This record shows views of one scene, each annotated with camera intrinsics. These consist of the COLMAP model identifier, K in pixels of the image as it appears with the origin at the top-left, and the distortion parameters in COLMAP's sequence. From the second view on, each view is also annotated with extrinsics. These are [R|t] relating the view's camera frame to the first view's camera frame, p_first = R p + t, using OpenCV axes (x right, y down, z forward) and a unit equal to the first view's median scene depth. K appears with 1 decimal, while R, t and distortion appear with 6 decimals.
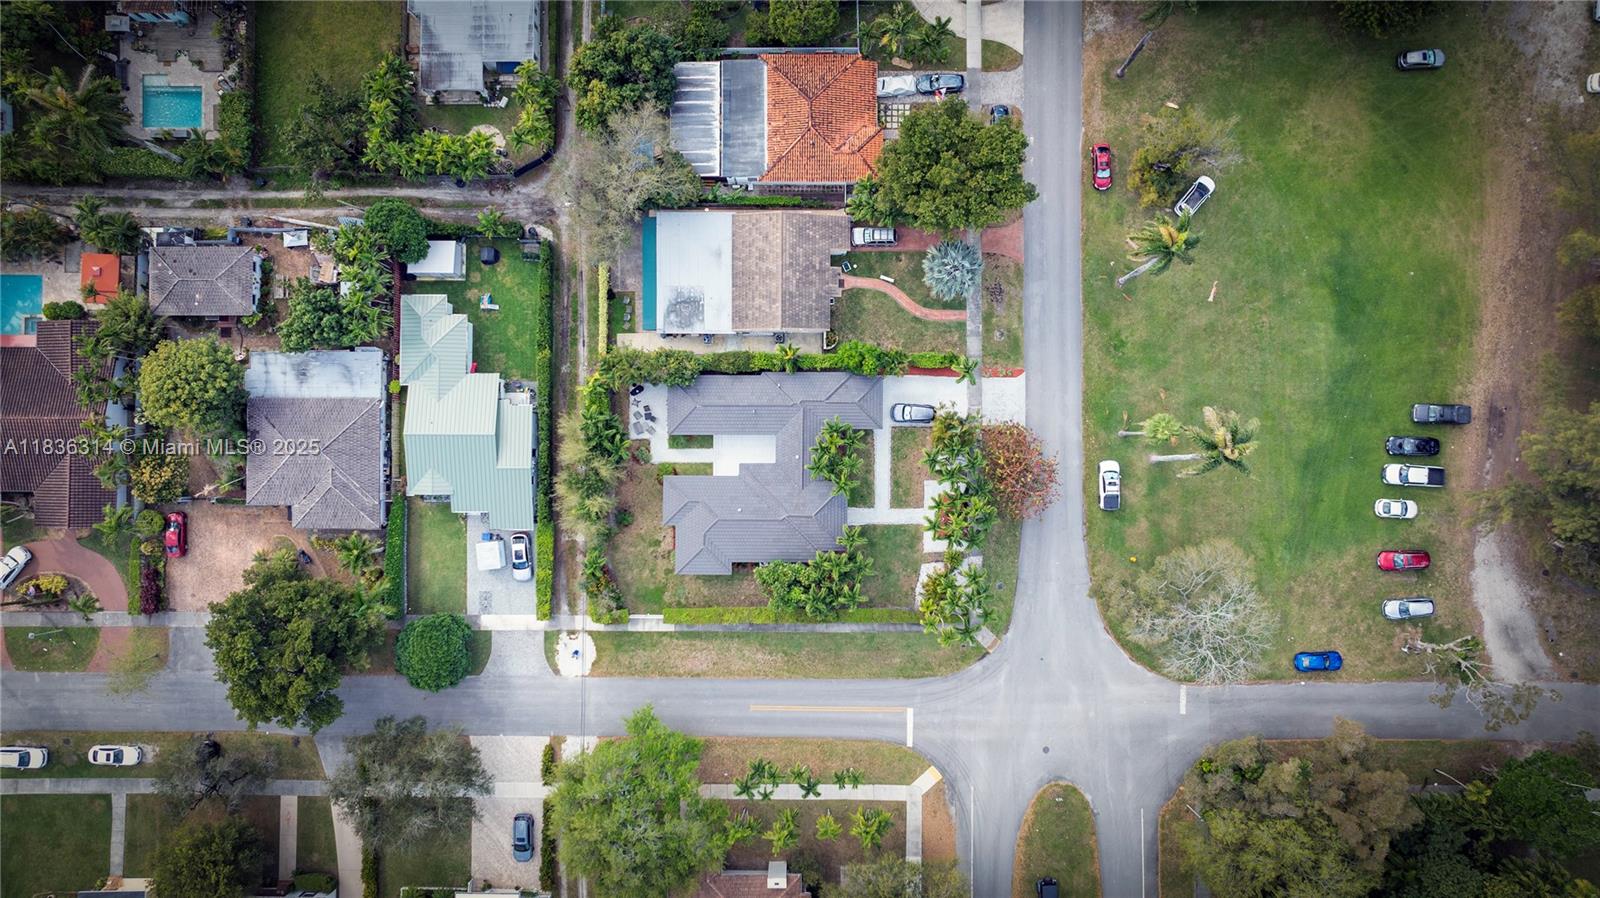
lens RADIAL K [[1130.7, 0, 805.1], [0, 1130.7, 447.9], [0, 0, 1]] dist [-0.003569, -0.001619]
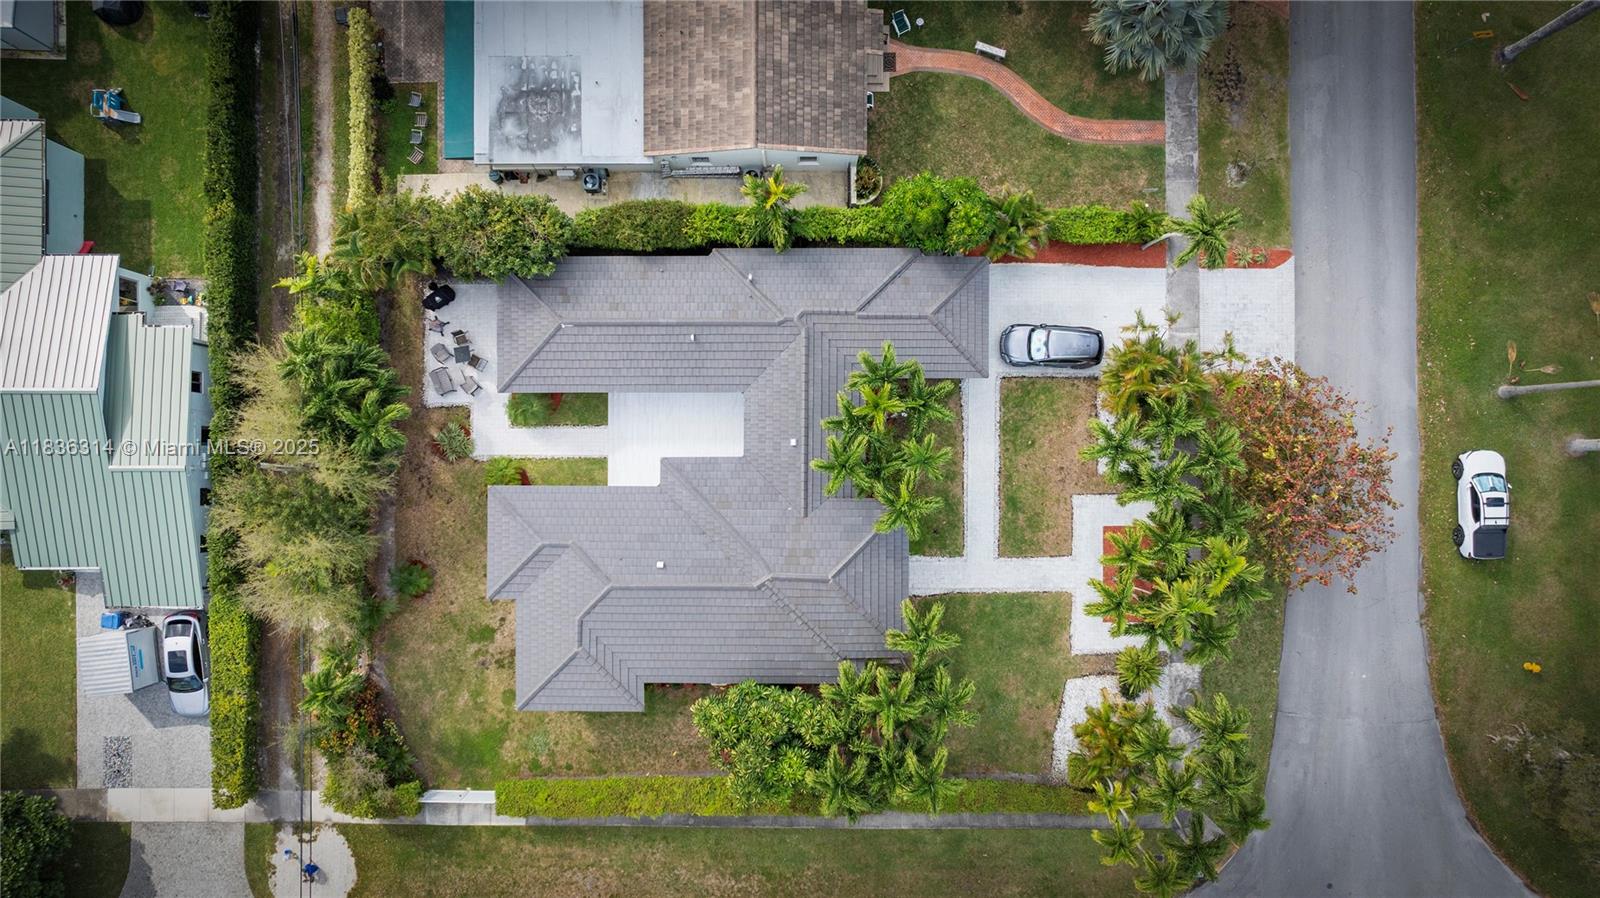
lens RADIAL K [[1130.7, 0, 794.0], [0, 1130.7, 451.5], [0, 0, 1]] dist [-0.003569, -0.001619]
pose [[0.999991, -0.002278, -0.003628, -0.004863], [0.002259, 0.999984, -0.005281, 0.013415], [0.003640, 0.005273, 0.999979, 0.546791]]
